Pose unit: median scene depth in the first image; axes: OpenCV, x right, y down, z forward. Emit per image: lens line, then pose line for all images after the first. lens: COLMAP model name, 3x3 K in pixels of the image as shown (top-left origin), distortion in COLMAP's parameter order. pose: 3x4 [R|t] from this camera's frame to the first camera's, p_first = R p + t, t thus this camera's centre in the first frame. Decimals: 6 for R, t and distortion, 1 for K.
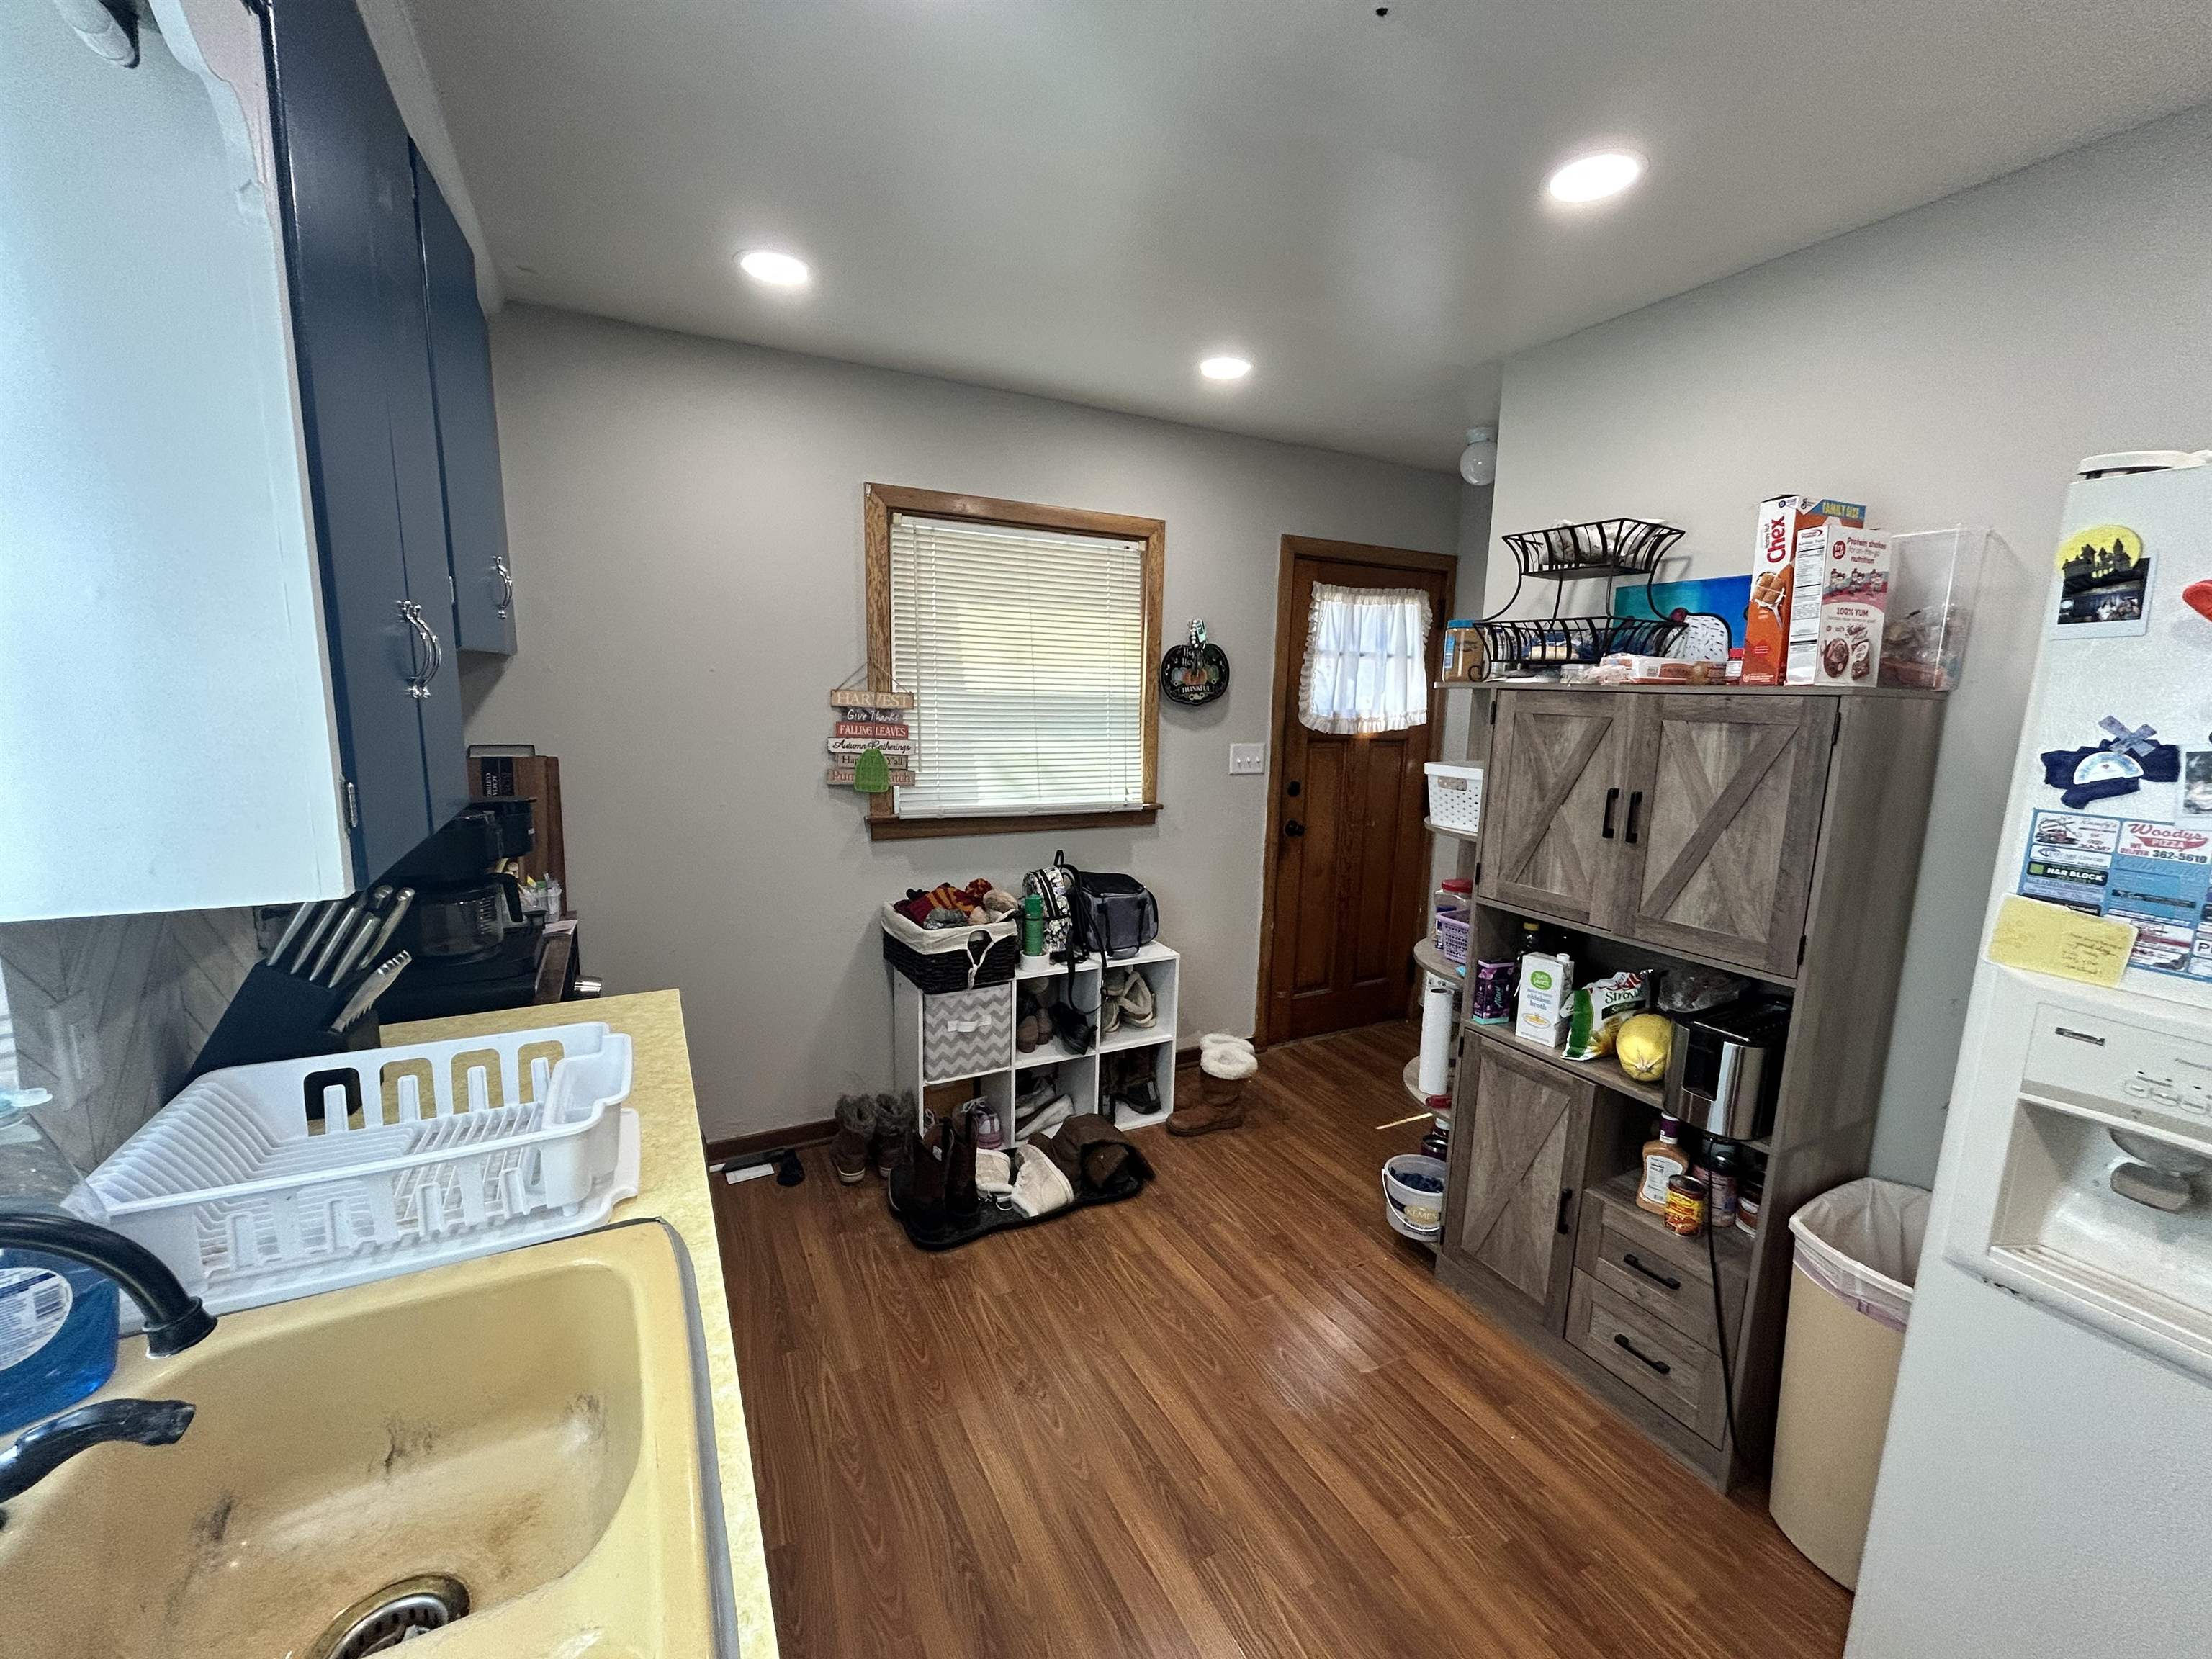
lens RADIAL K [[887.6, 0, 1100.9], [0, 887.6, 827.8], [0, 0, 1]] dist [-0.000796, 0.000061]
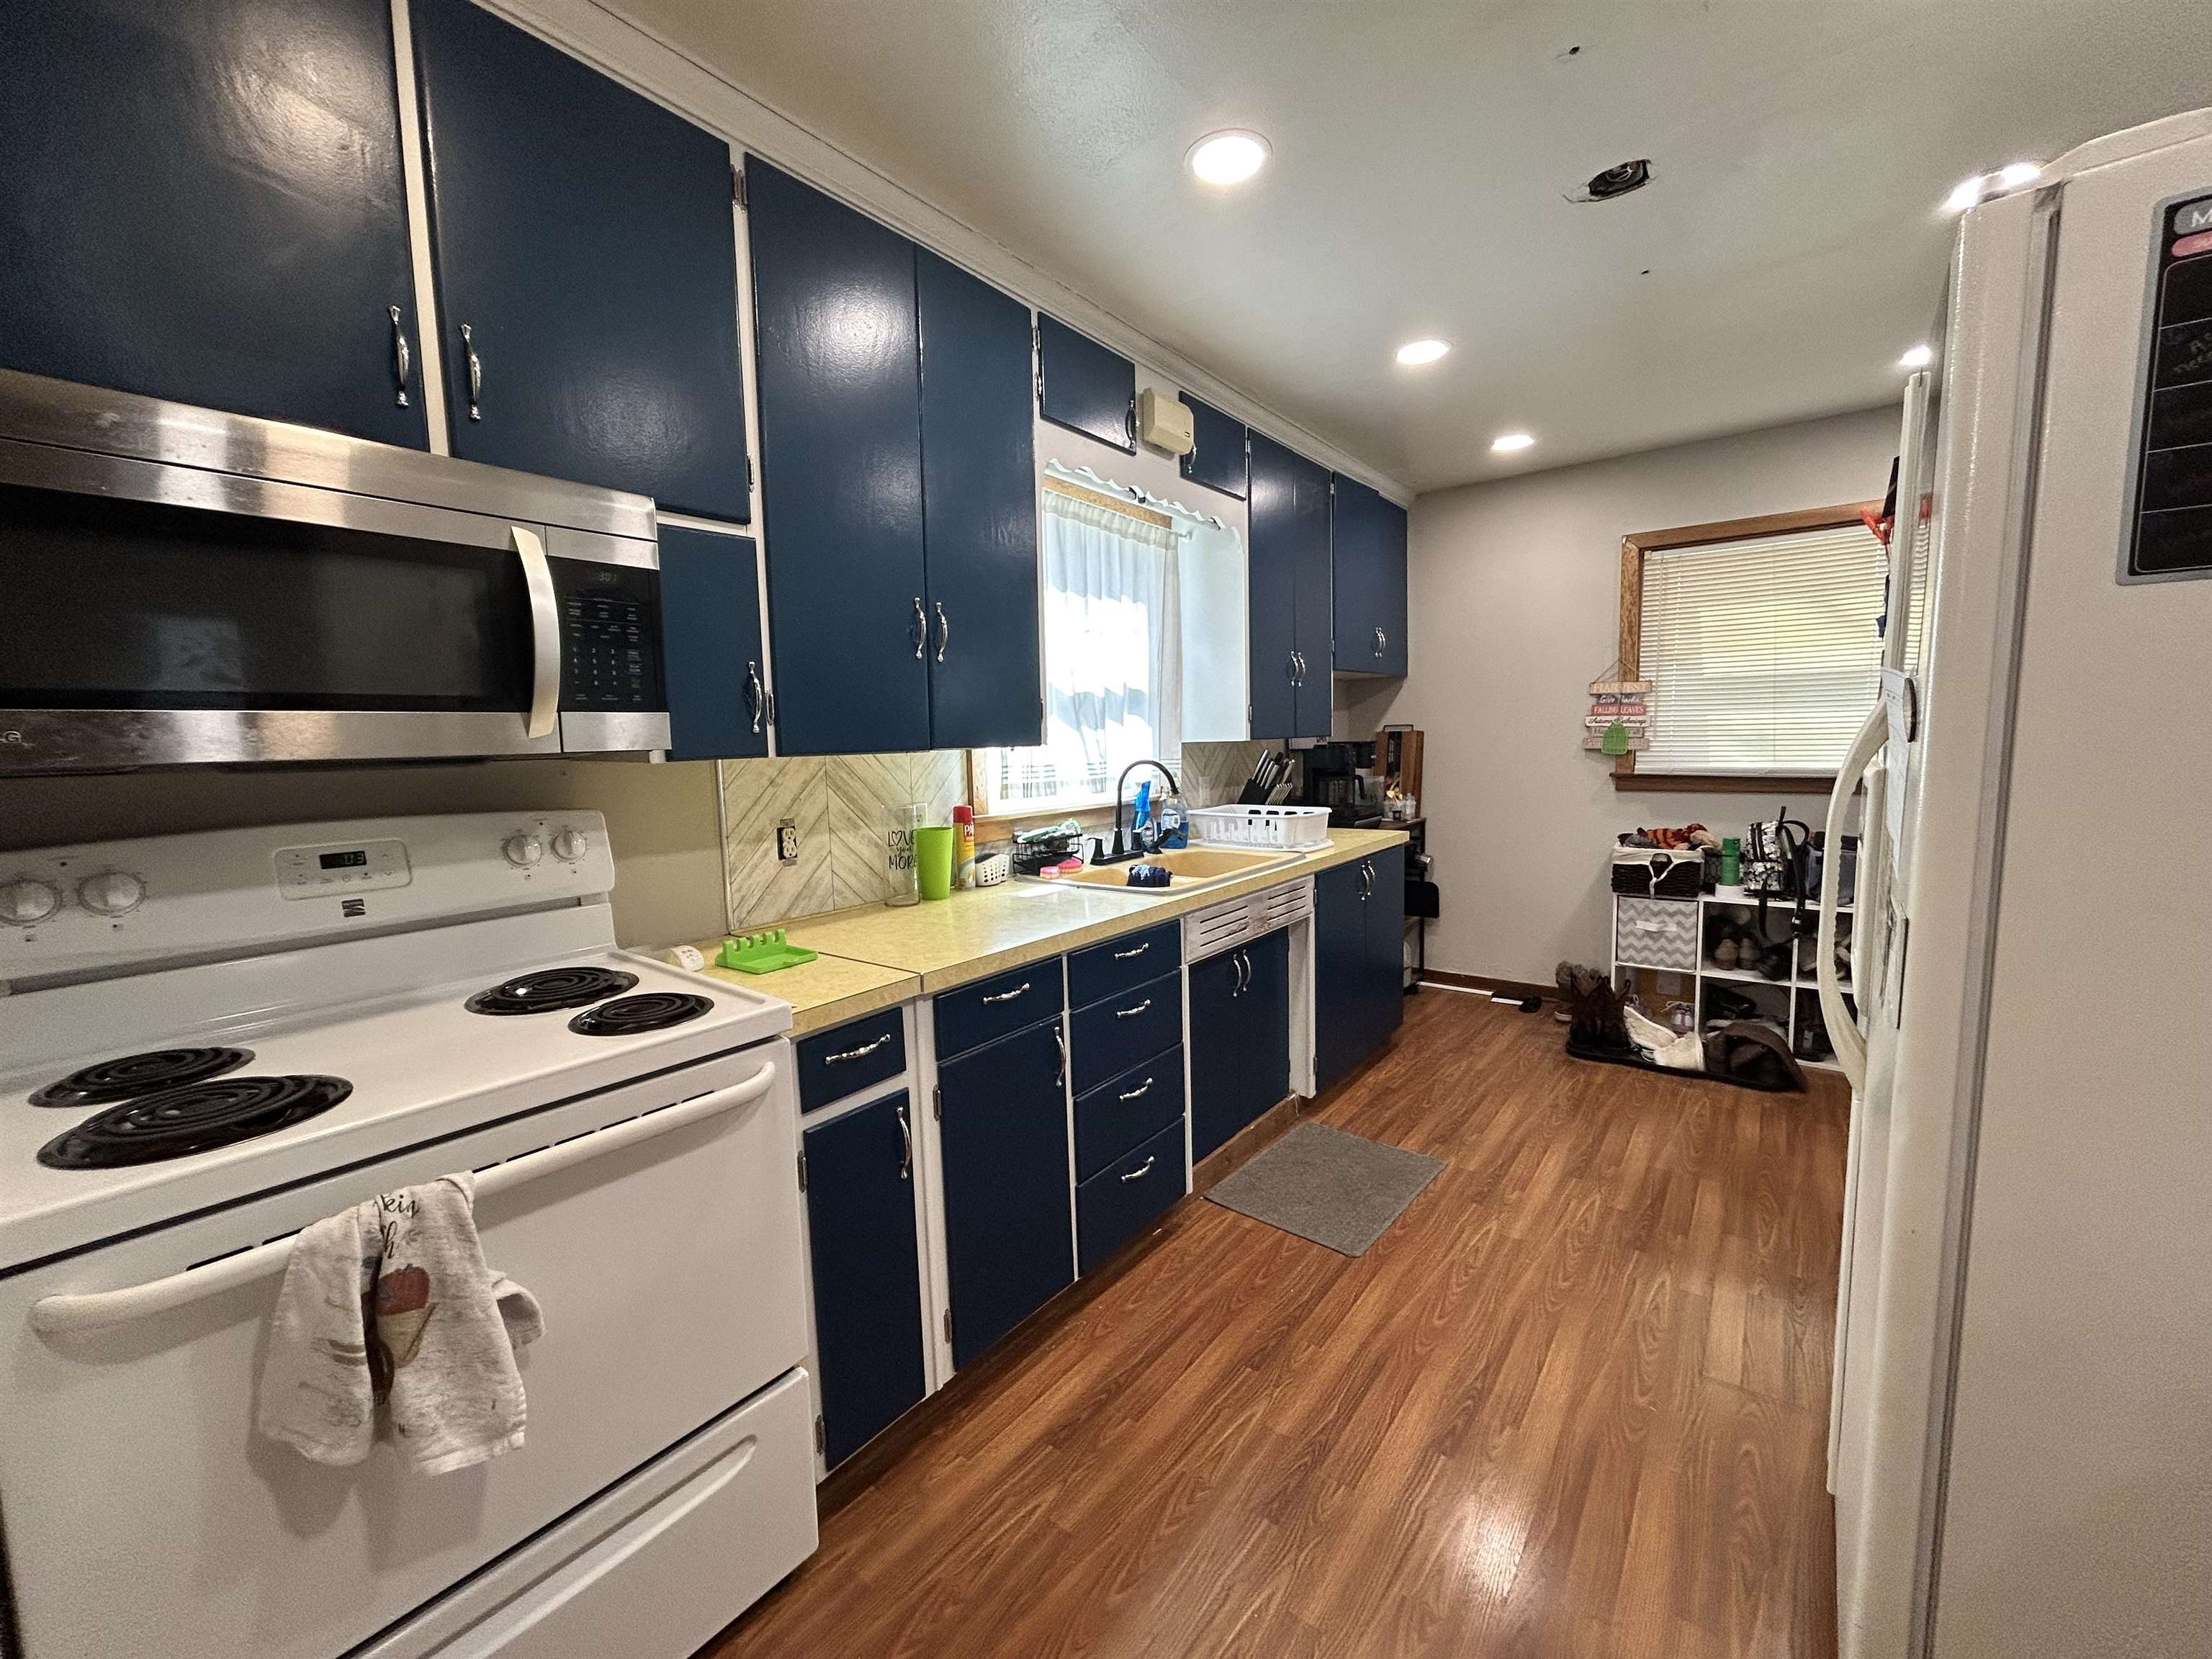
lens RADIAL K [[887.6, 0, 1100.9], [0, 887.6, 827.8], [0, 0, 1]] dist [-0.000796, 0.000061]
pose [[0.415121, 0.063067, -0.907578, 0.691574], [-0.106361, 0.994118, 0.020432, 0.134688], [0.903528, 0.088049, 0.419387, -0.308675]]
